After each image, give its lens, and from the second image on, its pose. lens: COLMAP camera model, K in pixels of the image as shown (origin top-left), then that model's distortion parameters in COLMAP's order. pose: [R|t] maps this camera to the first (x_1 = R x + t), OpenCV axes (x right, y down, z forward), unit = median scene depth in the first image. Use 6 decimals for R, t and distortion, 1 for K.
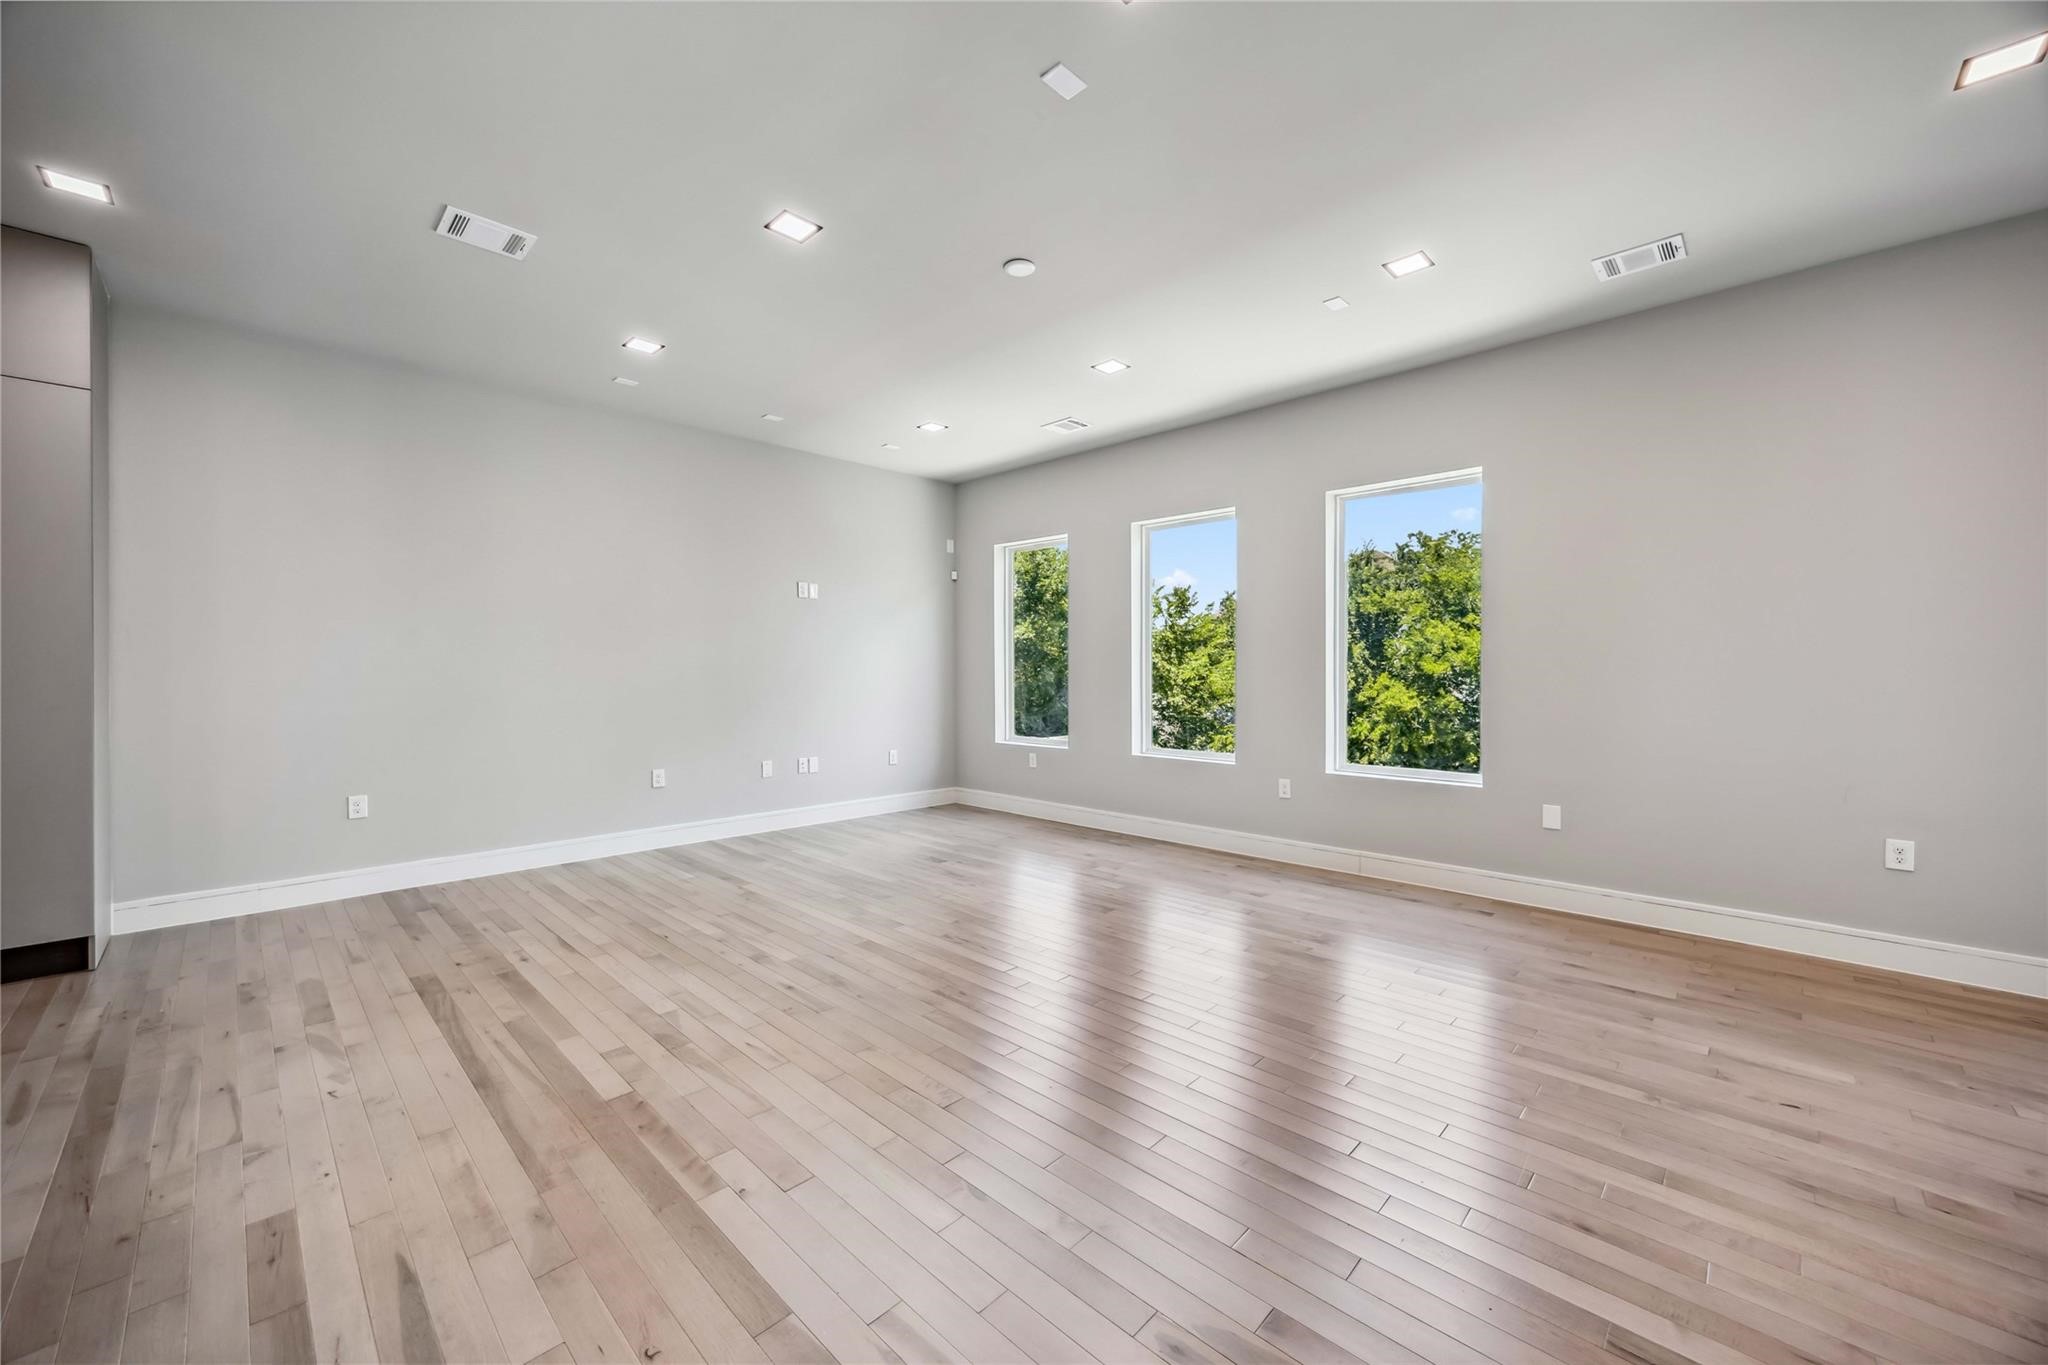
lens RADIAL K [[778.9, 0, 1025.2], [0, 778.9, 671.6], [0, 0, 1]] dist [-0.000466, 0.000107]
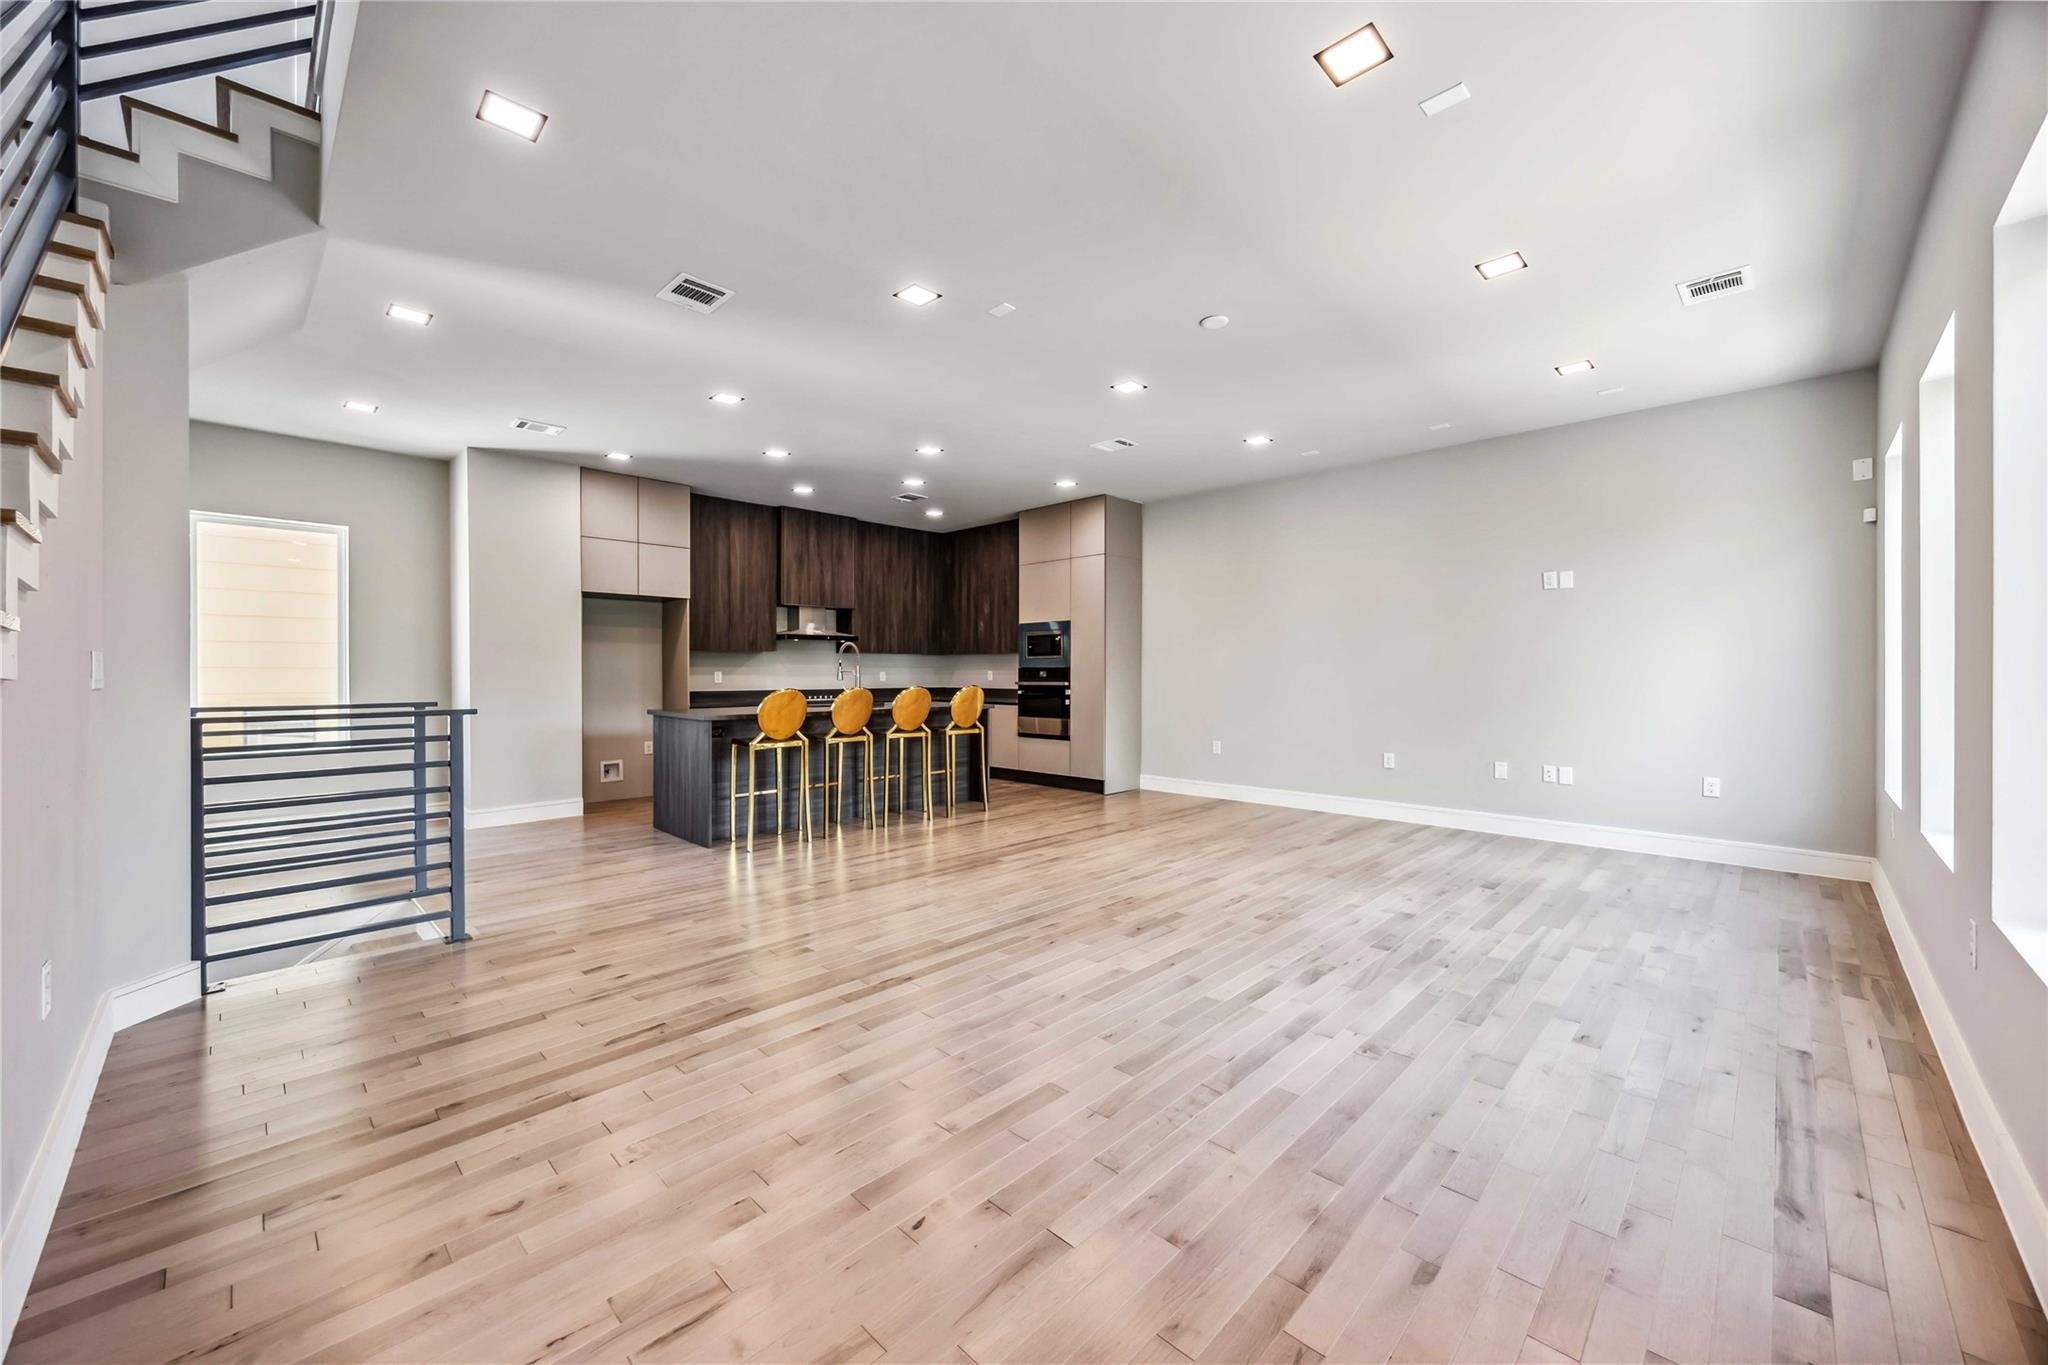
lens RADIAL K [[778.9, 0, 1025.2], [0, 778.9, 671.6], [0, 0, 1]] dist [-0.000466, 0.000107]
pose [[0.001406, 0.001761, -0.999997, 1.198886], [0.001720, 0.999997, 0.001763, -0.002890], [0.999998, -0.001722, 0.001403, 0.748454]]
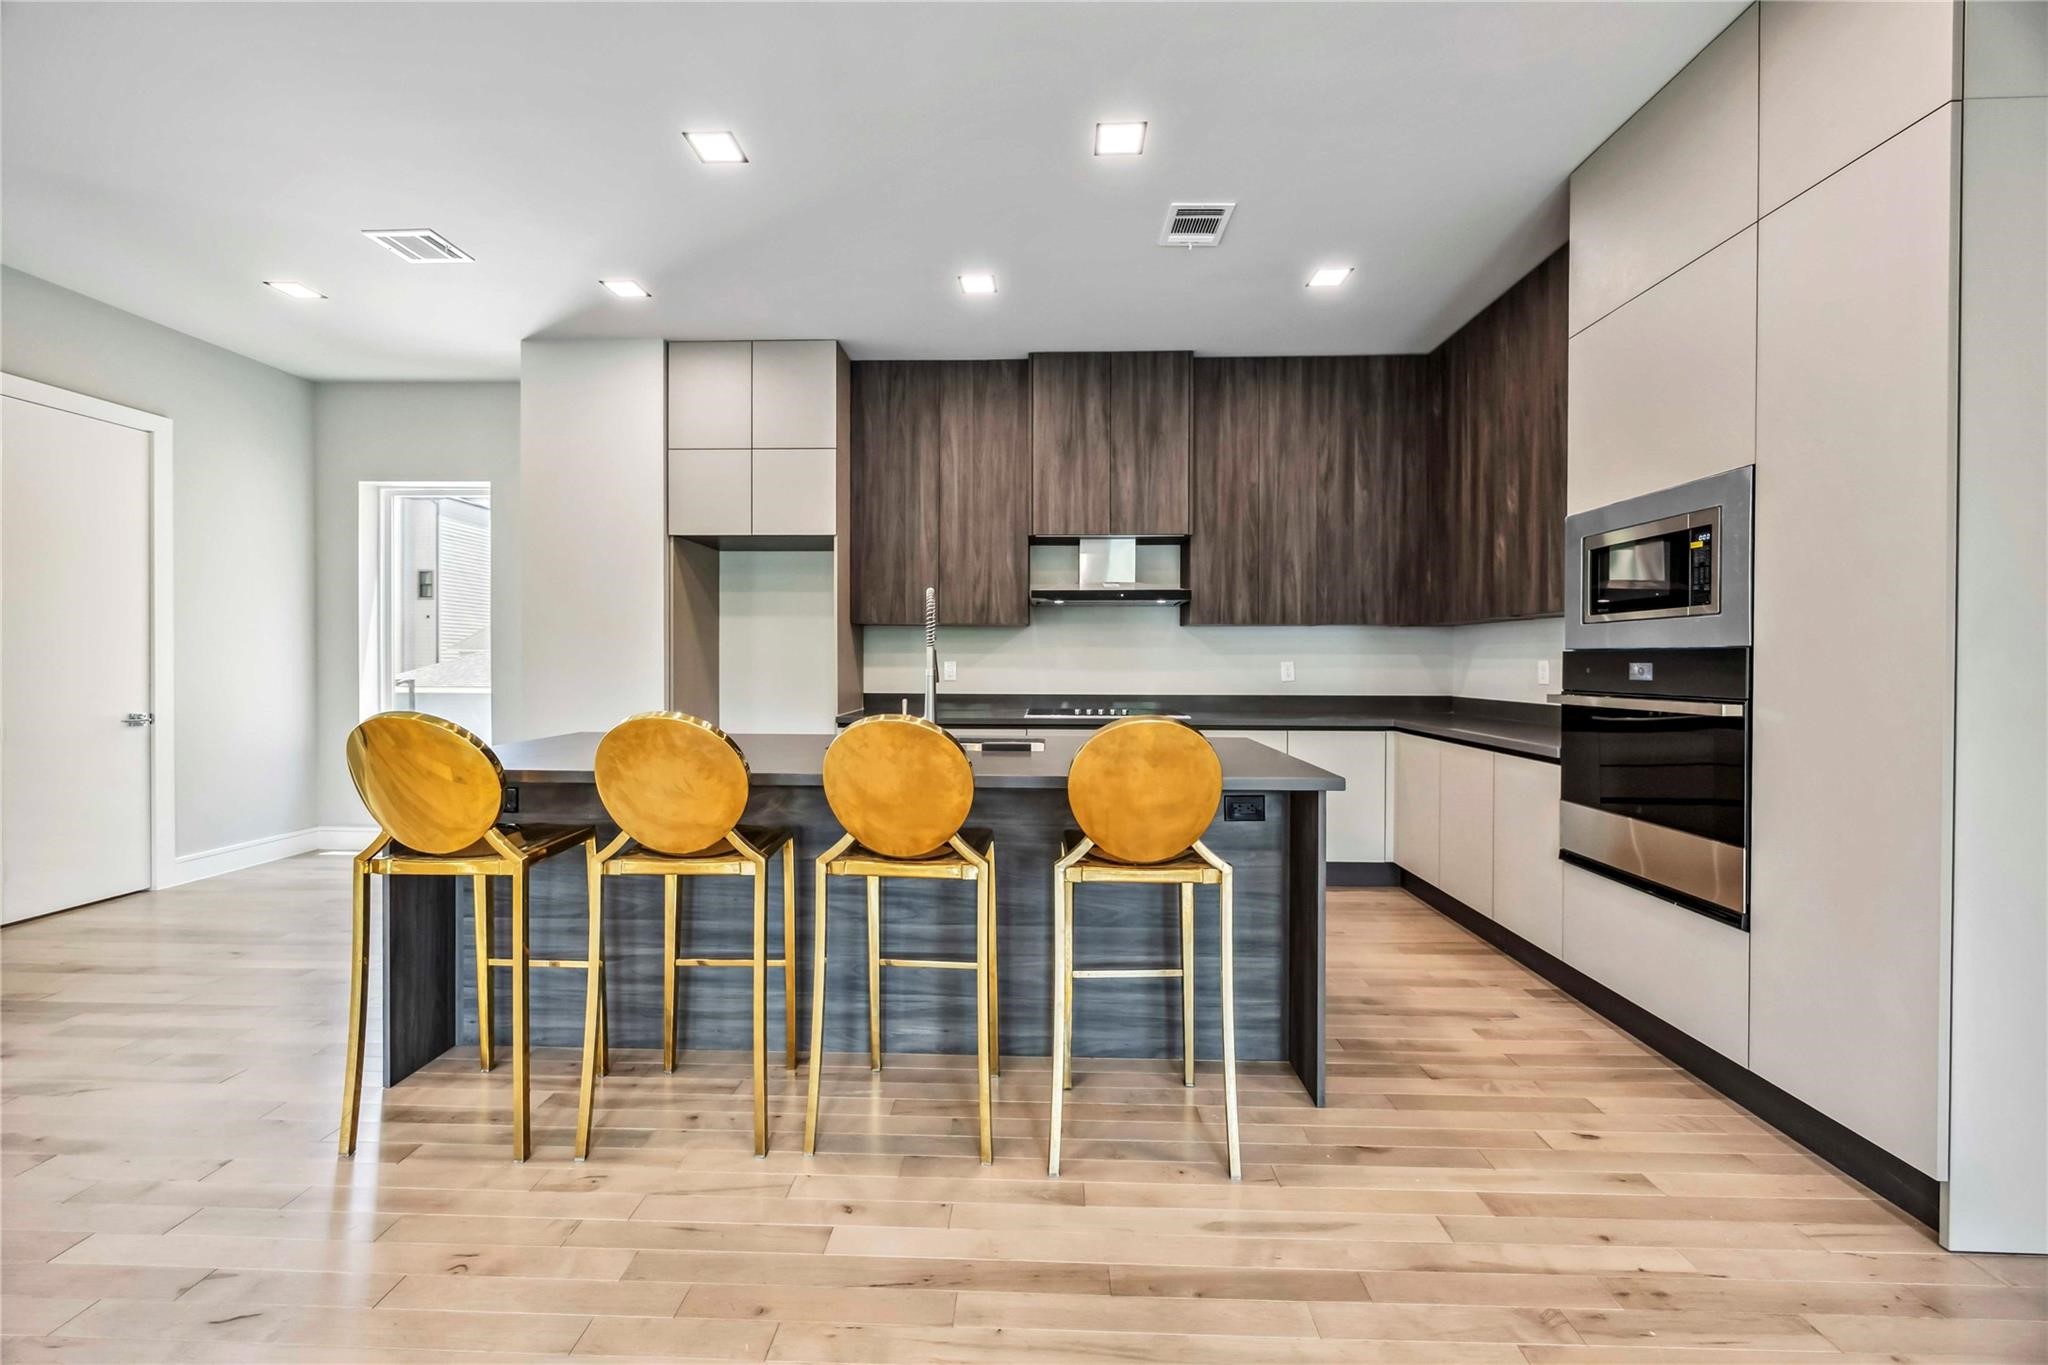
lens RADIAL K [[764.5, 0, 1024.4], [0, 764.5, 665.3], [0, 0, 1]] dist [-0.000591, 0.000055]
pose [[-0.737676, 0.005260, -0.675134, -0.416552], [-0.000958, 0.999960, 0.008838, -0.002573], [0.675154, 0.007167, -0.737642, 0.949967]]
